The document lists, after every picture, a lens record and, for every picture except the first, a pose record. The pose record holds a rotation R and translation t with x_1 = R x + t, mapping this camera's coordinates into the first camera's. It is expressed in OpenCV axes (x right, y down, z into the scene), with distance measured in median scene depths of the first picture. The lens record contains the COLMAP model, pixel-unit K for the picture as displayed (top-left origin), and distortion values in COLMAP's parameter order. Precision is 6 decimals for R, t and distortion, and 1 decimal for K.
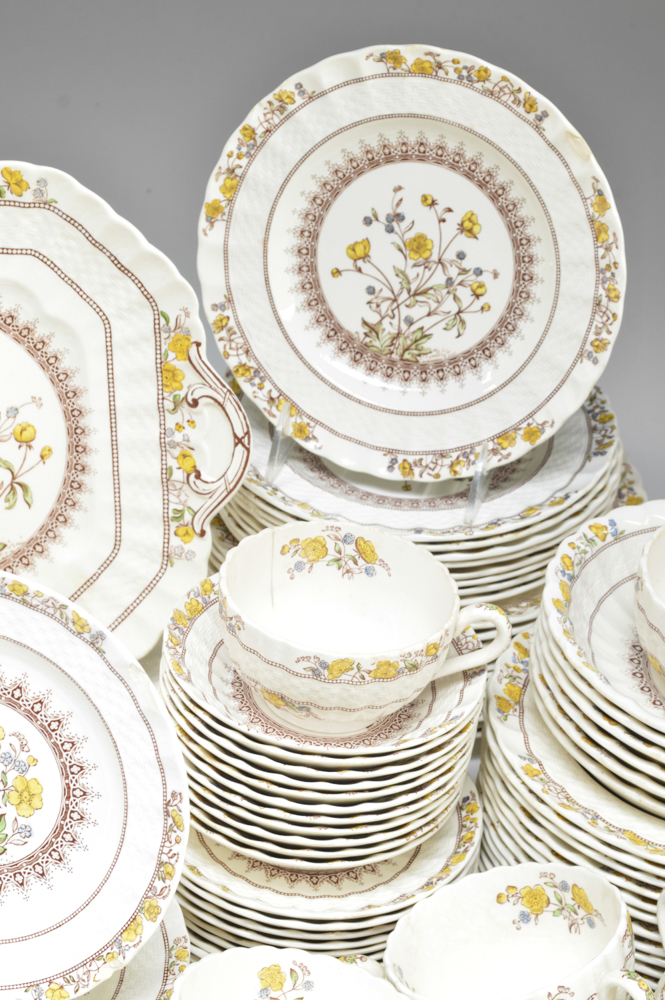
lens RADIAL K [[1991.0, 0, 335.9], [0, 1991.0, 533.5], [0, 0, 1]] dist [0.012730, 0.165861]
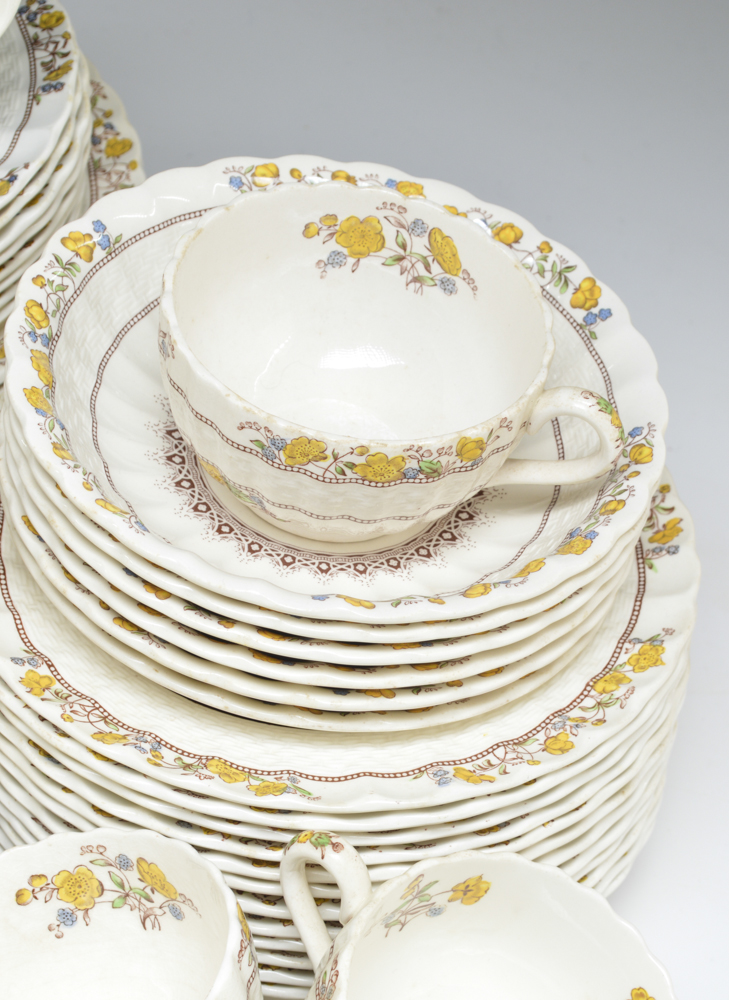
lens RADIAL K [[2684.2, 0, 403.6], [0, 2684.2, 614.7], [0, 0, 1]] dist [0.012585, 0.270069]
pose [[0.955013, -0.188192, 0.229203, 0.021025], [0.133253, 0.962753, 0.235268, -0.069620], [-0.264941, -0.194142, 0.944518, 0.202583]]
